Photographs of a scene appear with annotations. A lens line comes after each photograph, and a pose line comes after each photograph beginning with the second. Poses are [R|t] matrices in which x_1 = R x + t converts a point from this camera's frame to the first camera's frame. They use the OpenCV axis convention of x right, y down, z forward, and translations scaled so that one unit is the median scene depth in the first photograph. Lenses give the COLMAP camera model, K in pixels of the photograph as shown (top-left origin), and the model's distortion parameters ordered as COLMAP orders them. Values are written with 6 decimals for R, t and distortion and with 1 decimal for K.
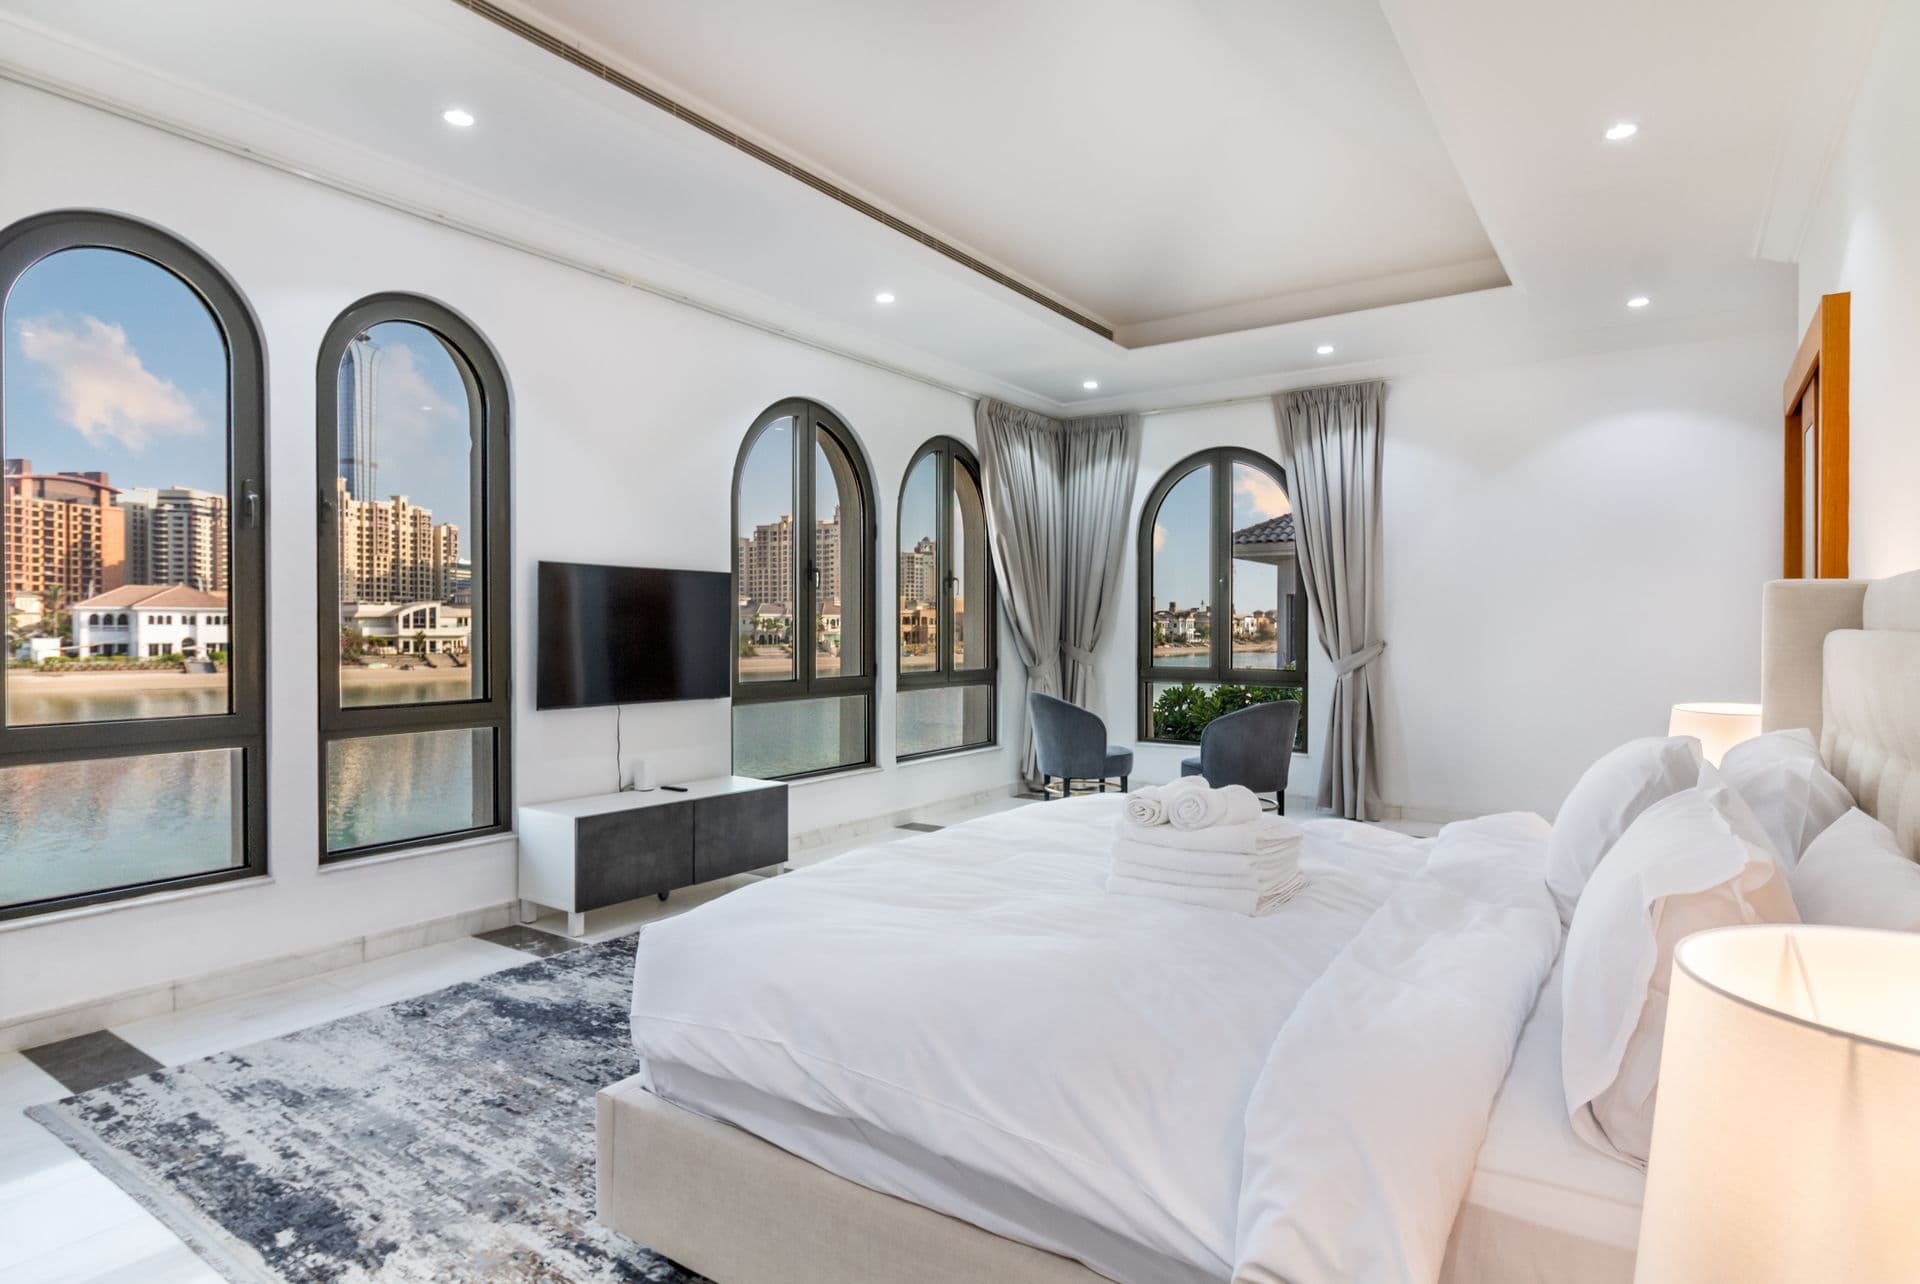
lens RADIAL K [[1028.5, 0, 929.8], [0, 1028.5, 639.0], [0, 0, 1]] dist [0.001212, 0.000104]
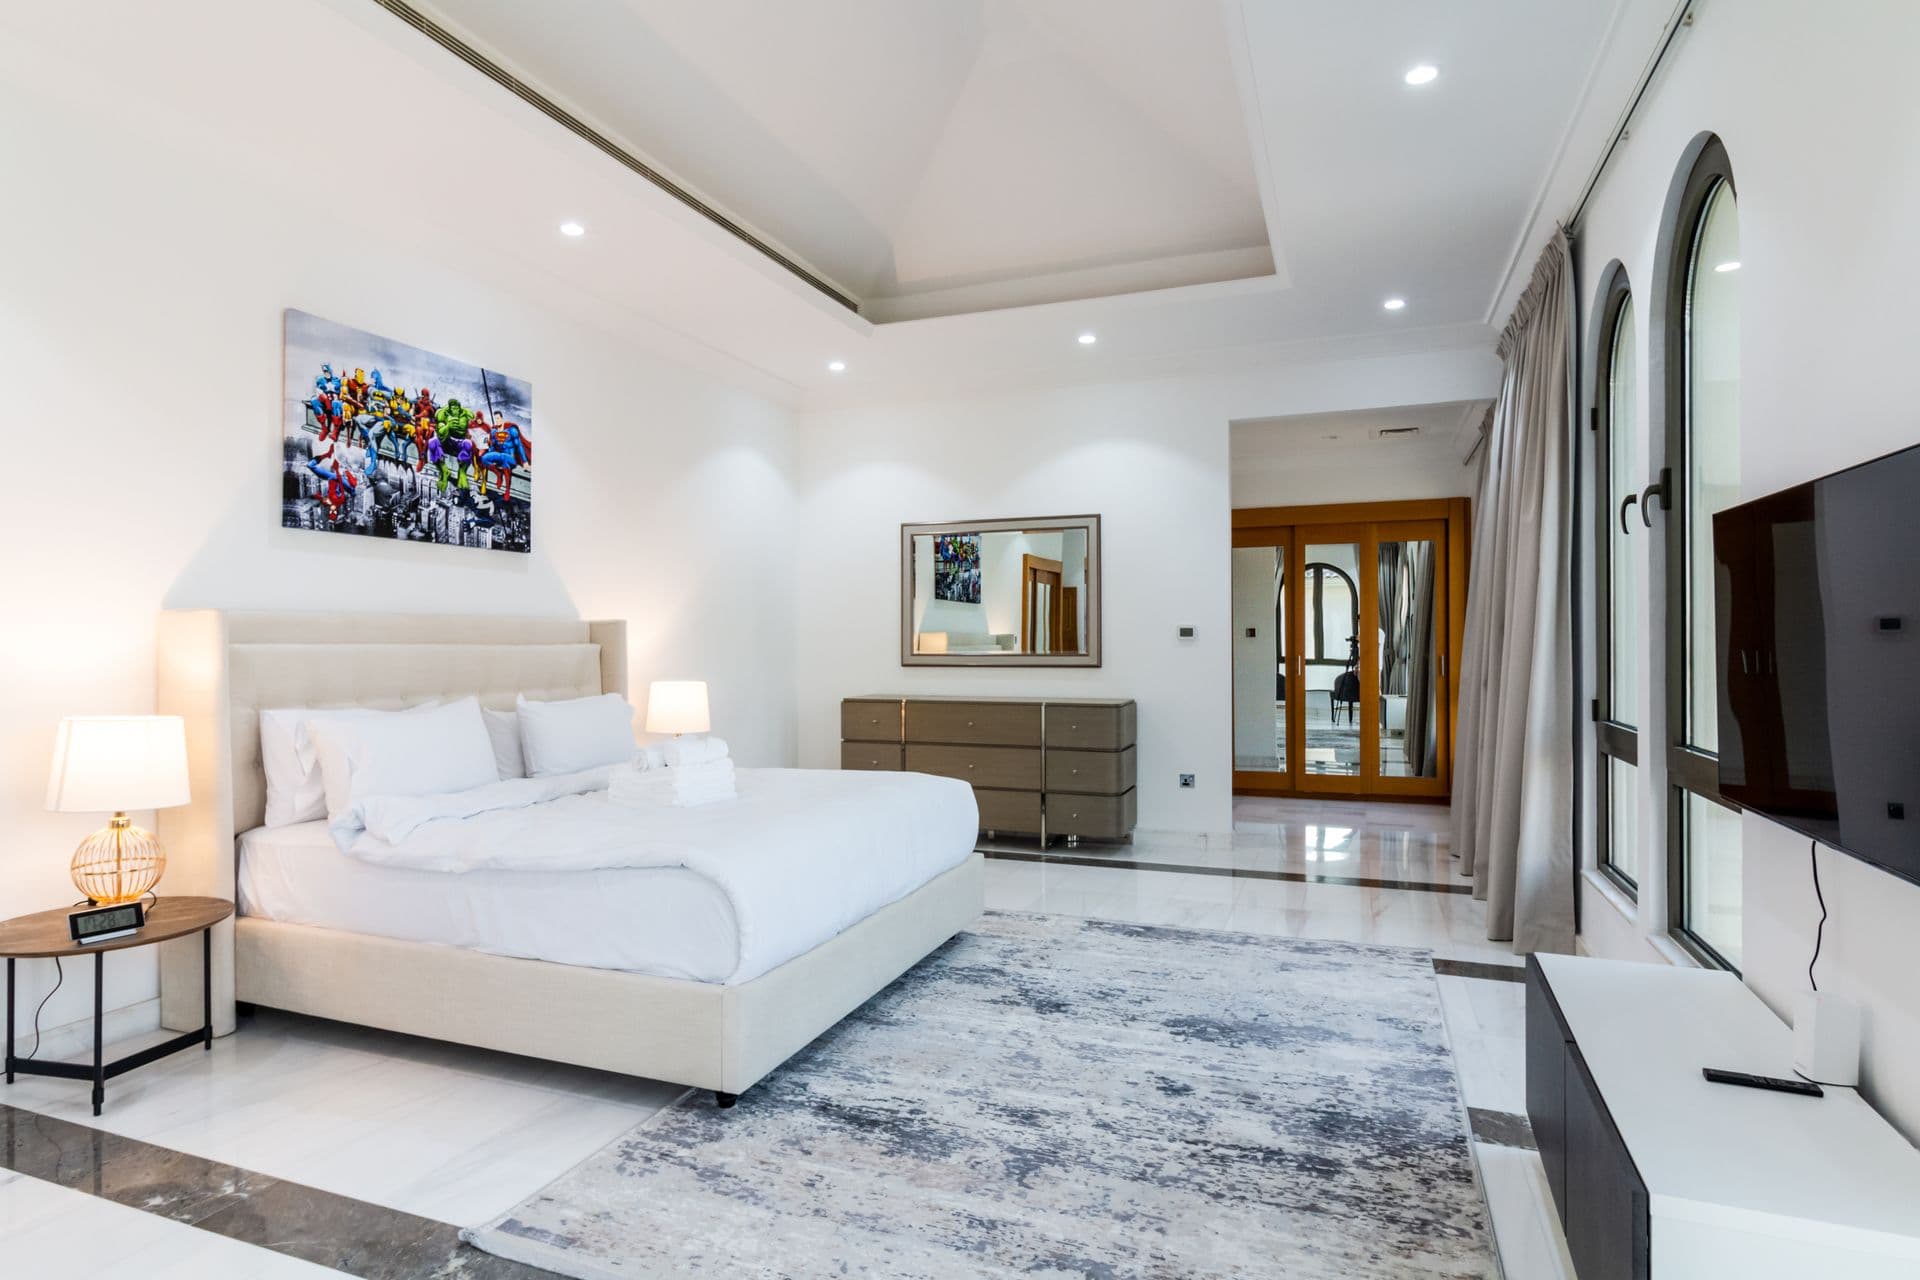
lens RADIAL K [[1028.5, 0, 929.8], [0, 1028.5, 637.0], [0, 0, 1]] dist [0.001212, 0.000104]
pose [[-0.974222, 0.000312, -0.225593, 0.014379], [-0.000221, 0.999997, 0.002334, -0.000988], [0.225593, 0.002324, -0.974219, 0.163993]]
